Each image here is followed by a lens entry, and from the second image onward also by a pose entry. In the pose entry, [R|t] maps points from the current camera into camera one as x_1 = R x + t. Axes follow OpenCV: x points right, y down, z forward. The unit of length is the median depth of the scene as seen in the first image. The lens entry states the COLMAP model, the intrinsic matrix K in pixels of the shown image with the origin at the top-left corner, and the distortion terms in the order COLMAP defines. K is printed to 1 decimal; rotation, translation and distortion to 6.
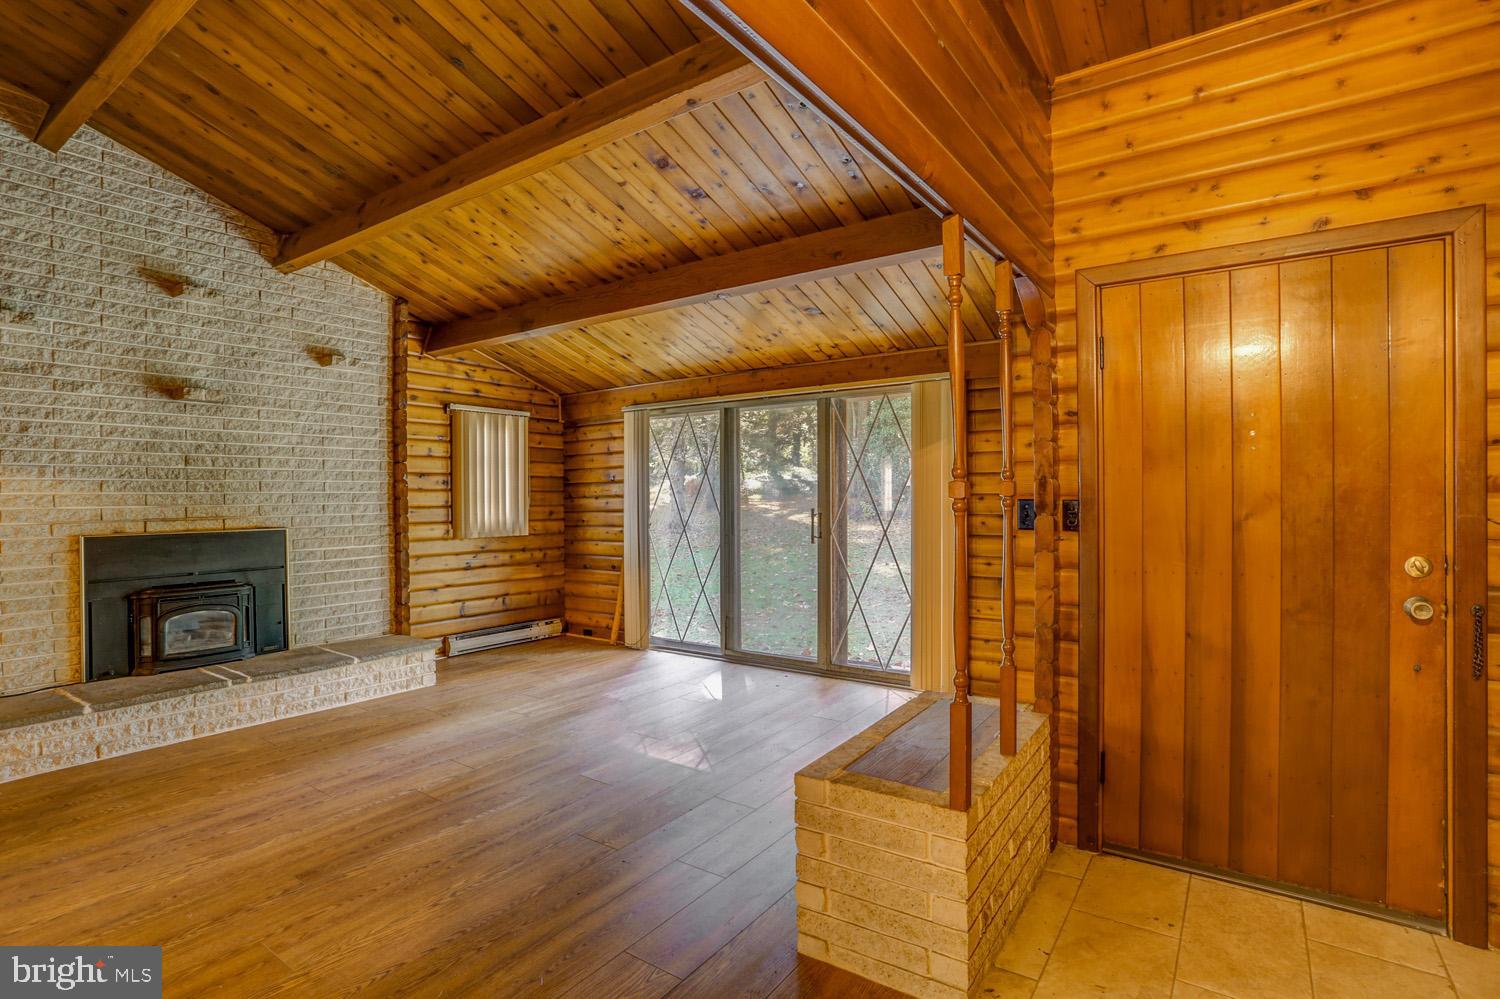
lens RADIAL K [[737.3, 0, 750.3], [0, 737.3, 498.6], [0, 0, 1]] dist [-0.040357, 0.001577]
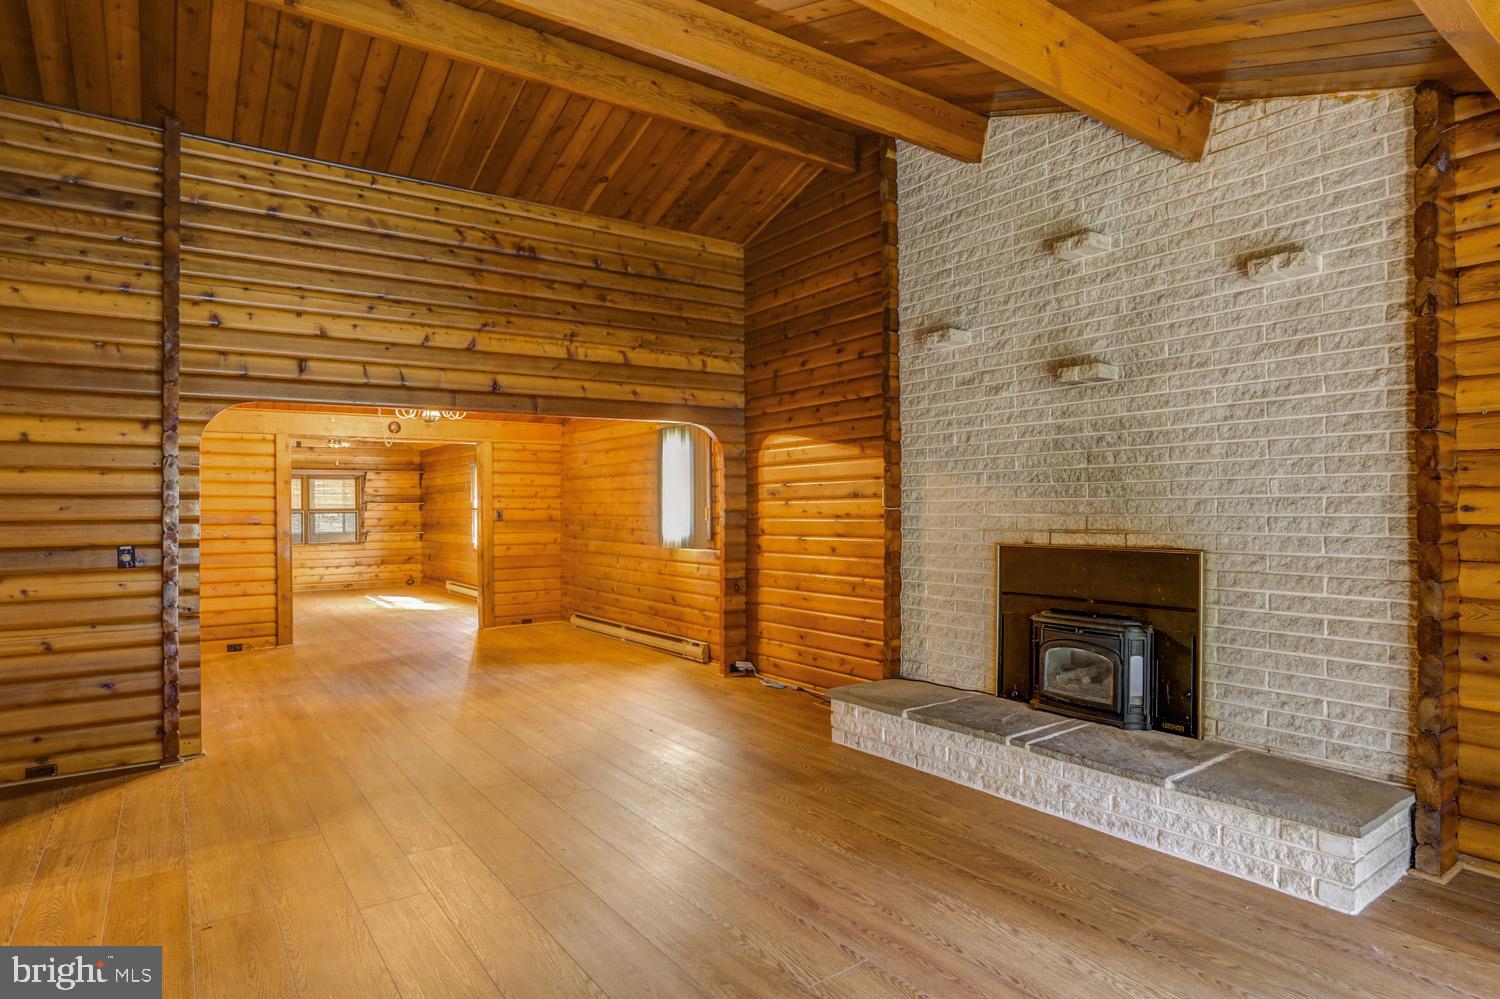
lens RADIAL K [[798.1, 0, 742.3], [0, 798.1, 505.3], [0, 0, 1]] dist [-0.027994, 0.002106]
pose [[-0.311585, 0.005922, -0.950200, 0.173602], [0.002126, 0.999982, 0.005535, -0.005967], [0.950216, -0.000295, -0.311592, 0.903917]]
